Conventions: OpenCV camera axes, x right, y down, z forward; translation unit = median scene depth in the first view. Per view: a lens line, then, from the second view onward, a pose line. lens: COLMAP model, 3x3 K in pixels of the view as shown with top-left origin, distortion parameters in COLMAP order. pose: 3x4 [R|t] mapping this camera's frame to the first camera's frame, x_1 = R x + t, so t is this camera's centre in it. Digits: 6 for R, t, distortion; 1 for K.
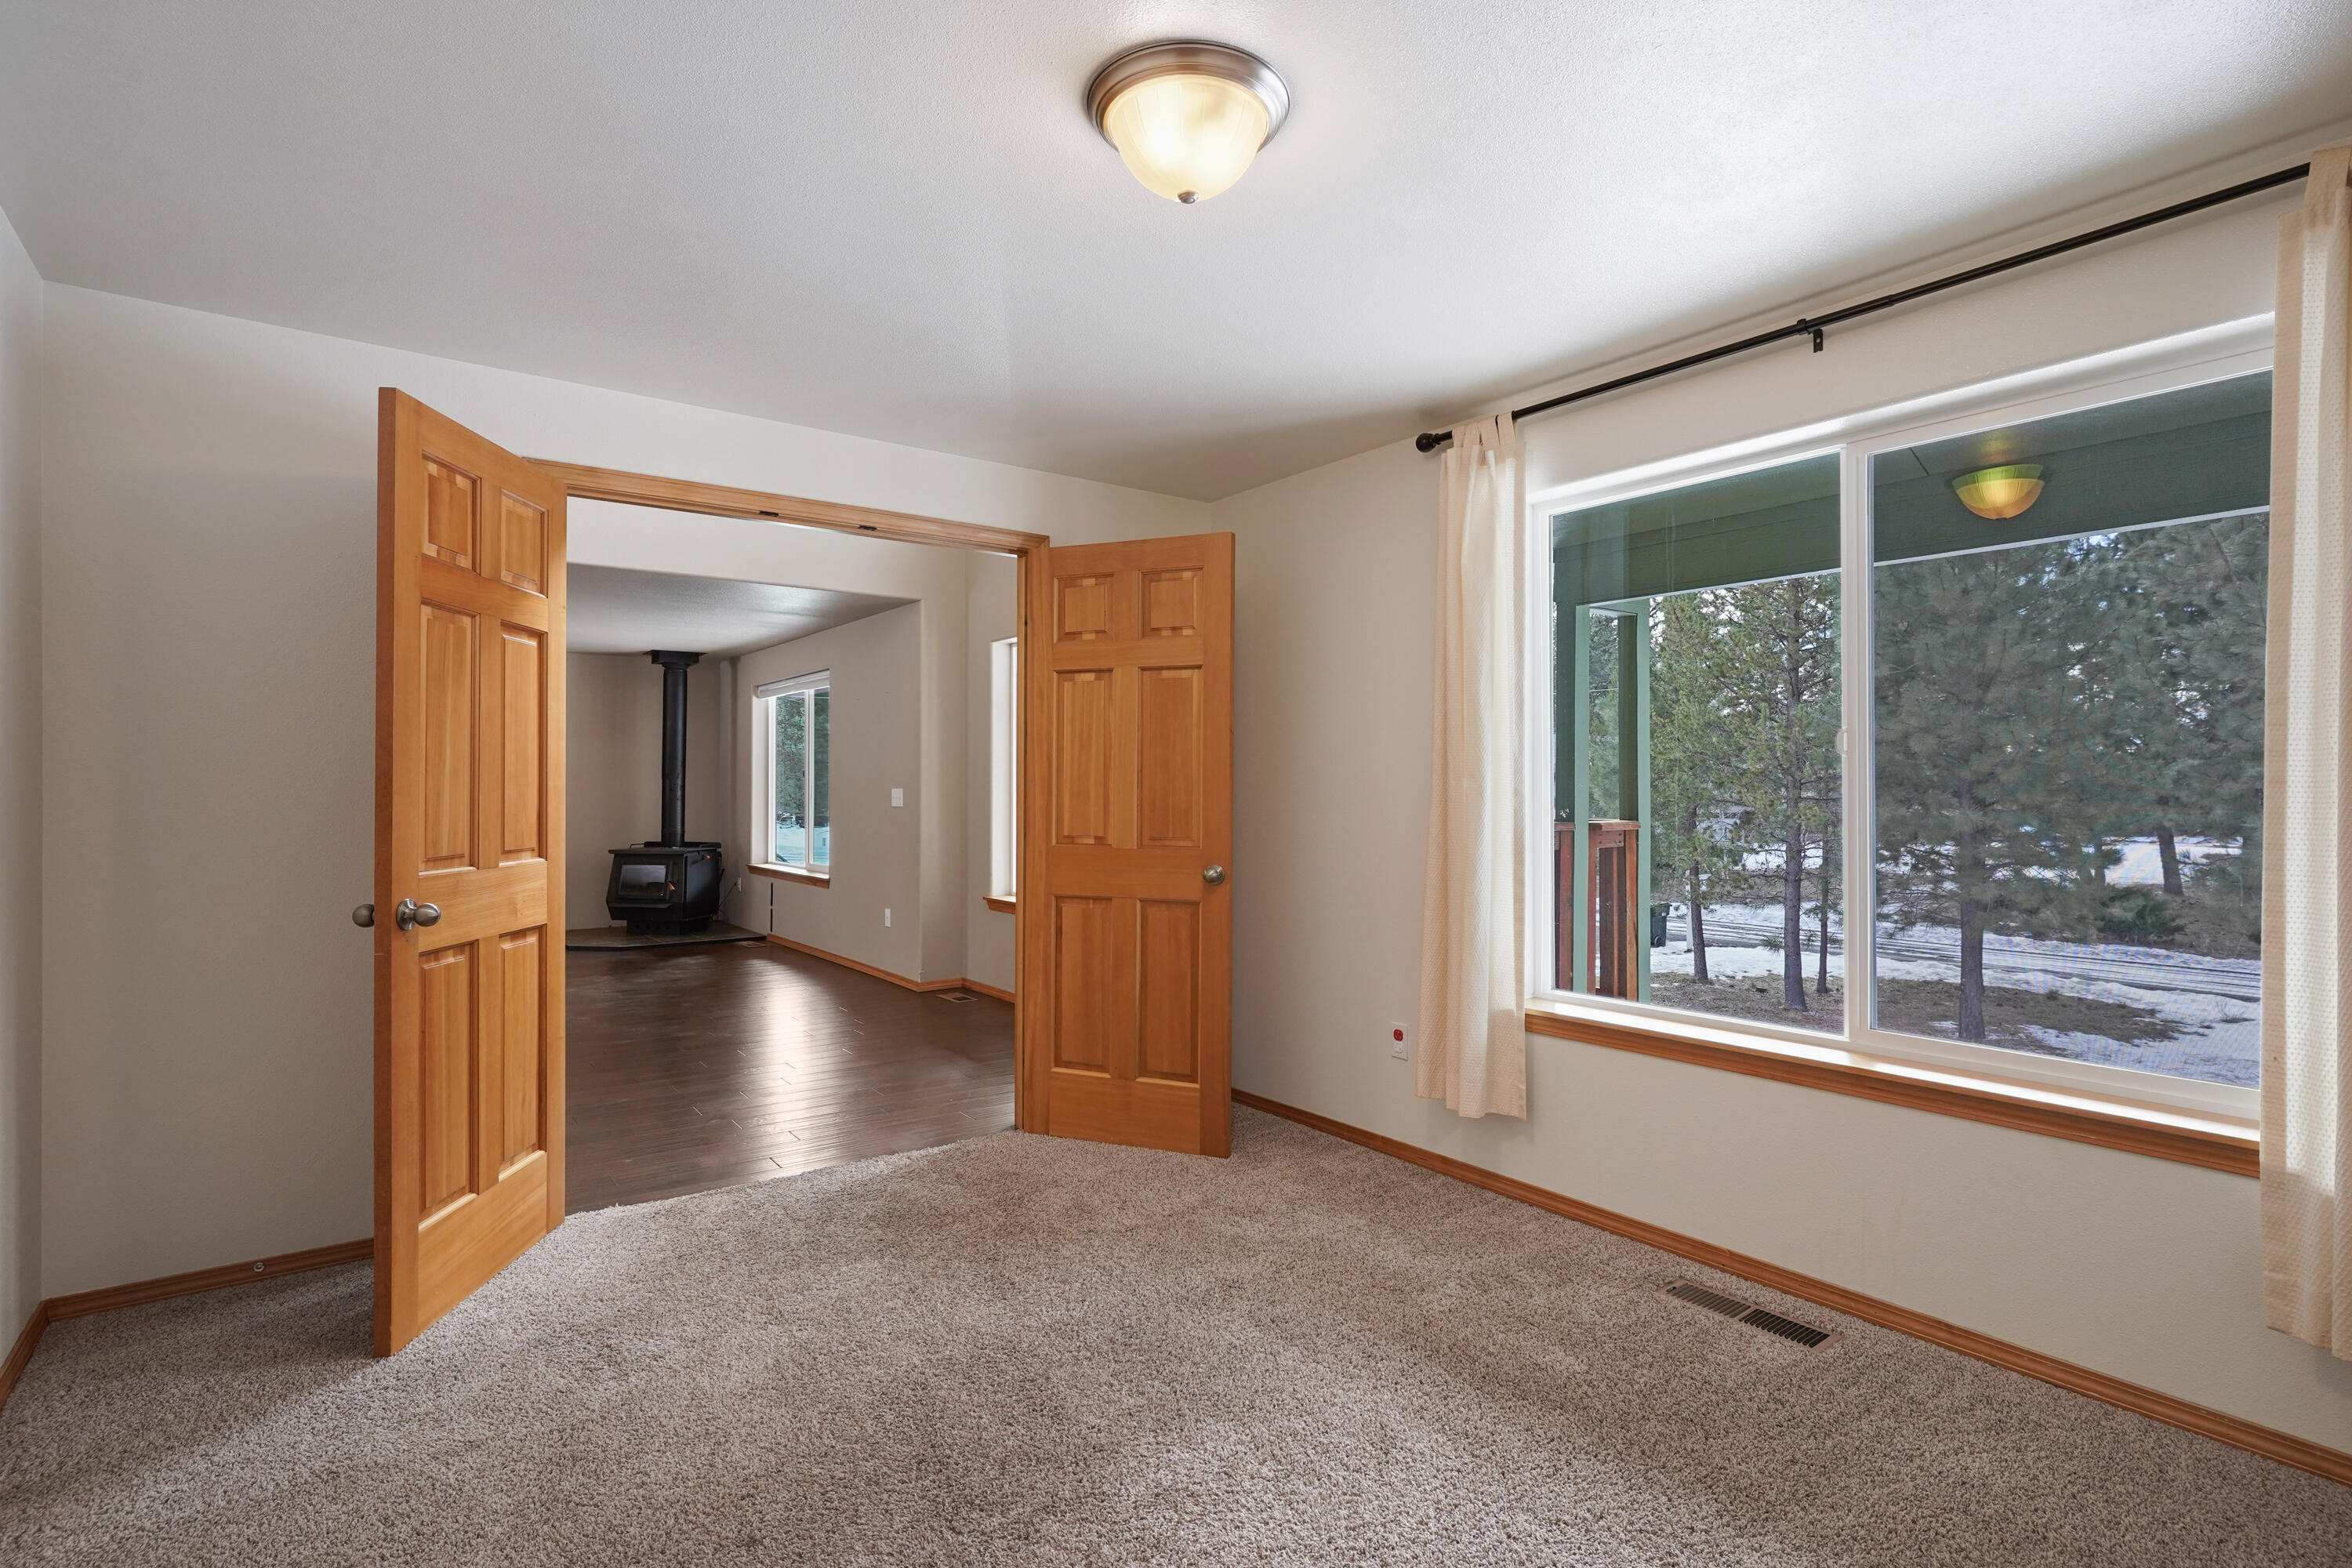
lens RADIAL K [[1128.7, 0, 1181.0], [0, 1128.7, 784.7], [0, 0, 1]] dist [-0.002884, 0.000894]
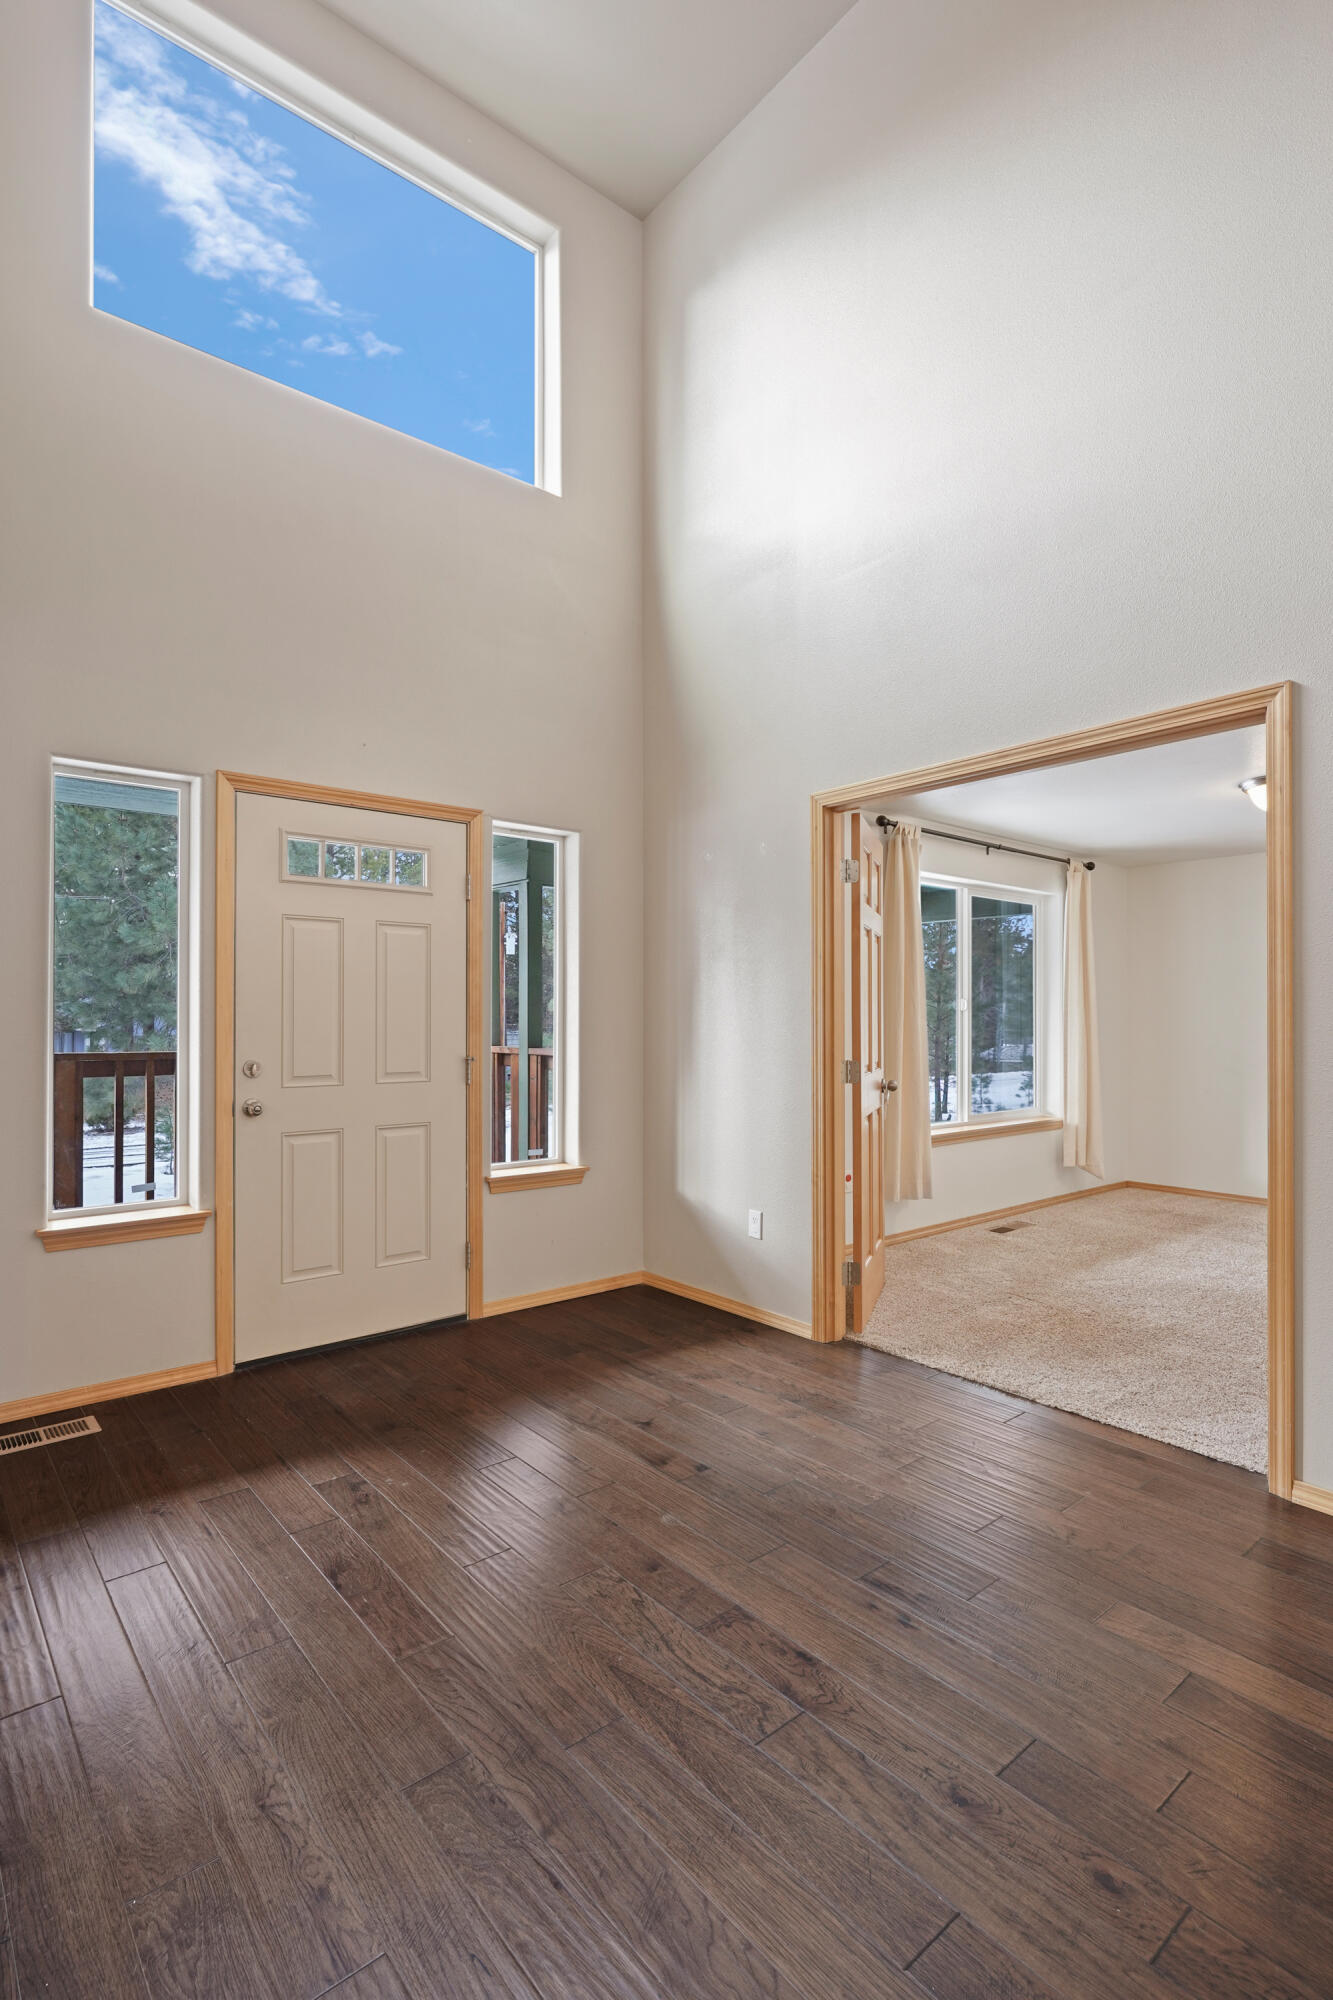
lens RADIAL K [[959.8, 0, 666.3], [0, 959.8, 1015.4], [0, 0, 1]] dist [-0.002884, 0.000894]
pose [[-0.053530, 0.003679, 0.998559, -1.319860], [-0.004880, 0.999980, -0.003946, -0.001213], [-0.998554, -0.005084, -0.053511, 1.521385]]
